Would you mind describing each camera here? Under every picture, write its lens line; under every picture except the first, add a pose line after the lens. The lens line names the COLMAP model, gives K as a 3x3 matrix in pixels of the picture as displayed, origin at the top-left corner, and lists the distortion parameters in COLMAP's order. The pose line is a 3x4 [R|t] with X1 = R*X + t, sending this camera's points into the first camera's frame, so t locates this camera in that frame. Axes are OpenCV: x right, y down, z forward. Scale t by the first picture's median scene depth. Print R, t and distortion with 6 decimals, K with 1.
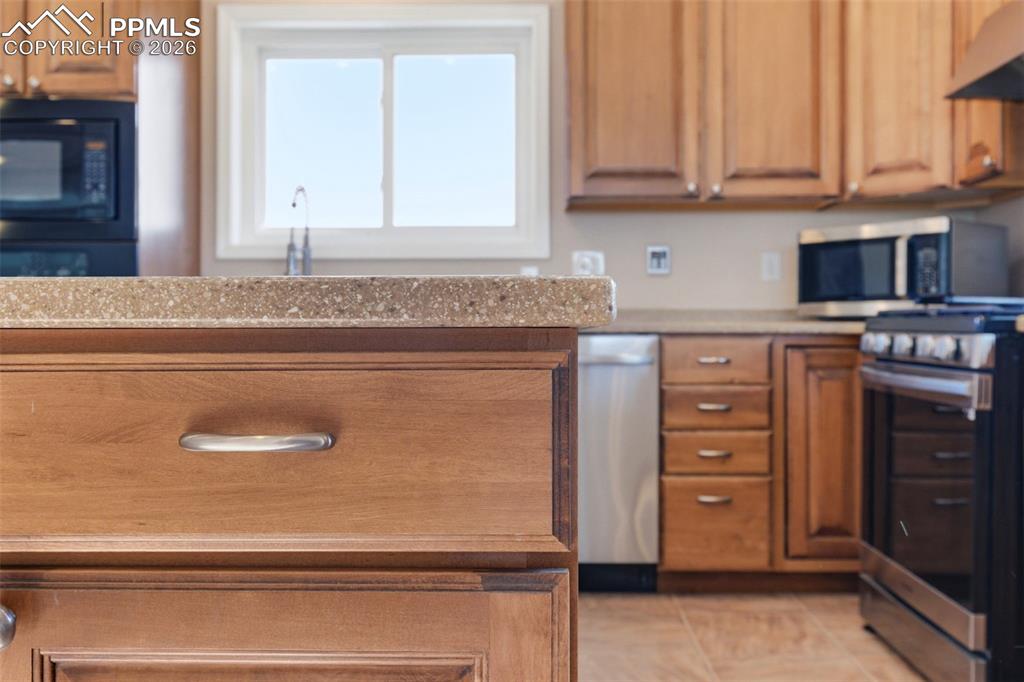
lens RADIAL K [[985.6, 0, 512.0], [0, 985.6, 341.0], [0, 0, 1]] dist [0.001025, 0.013201]
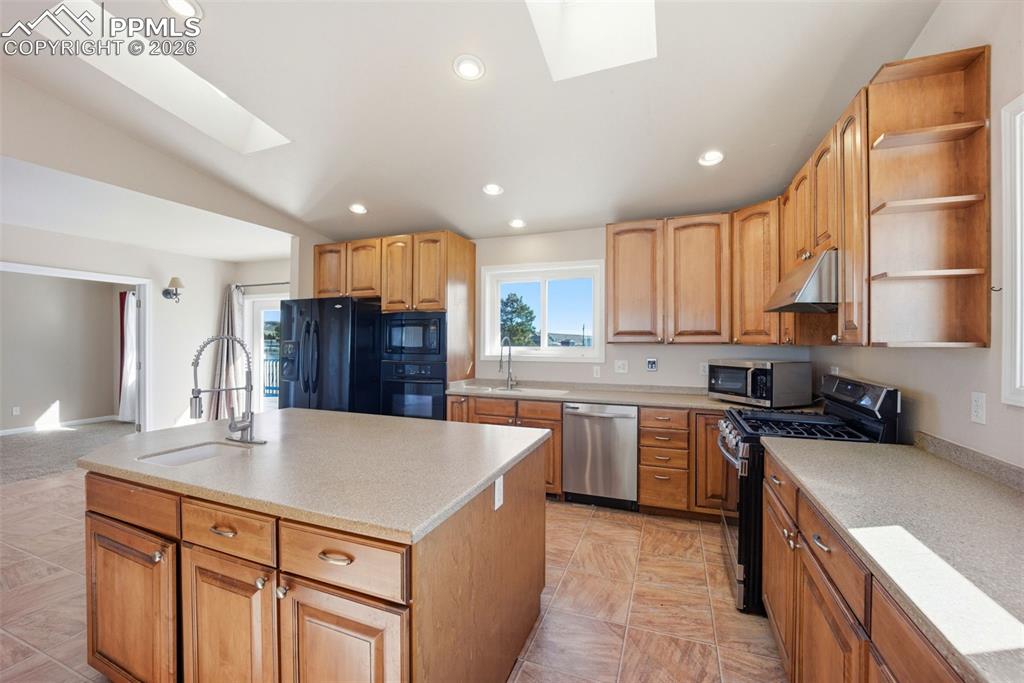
lens RADIAL K [[419.7, 0, 506.1], [0, 419.7, 338.6], [0, 0, 1]] dist [-0.020593, -0.000089]
pose [[0.937472, -0.000758, -0.348059, 0.201473], [-0.001891, 0.999972, -0.007271, -0.161137], [0.348055, 0.007474, 0.937444, -0.064781]]
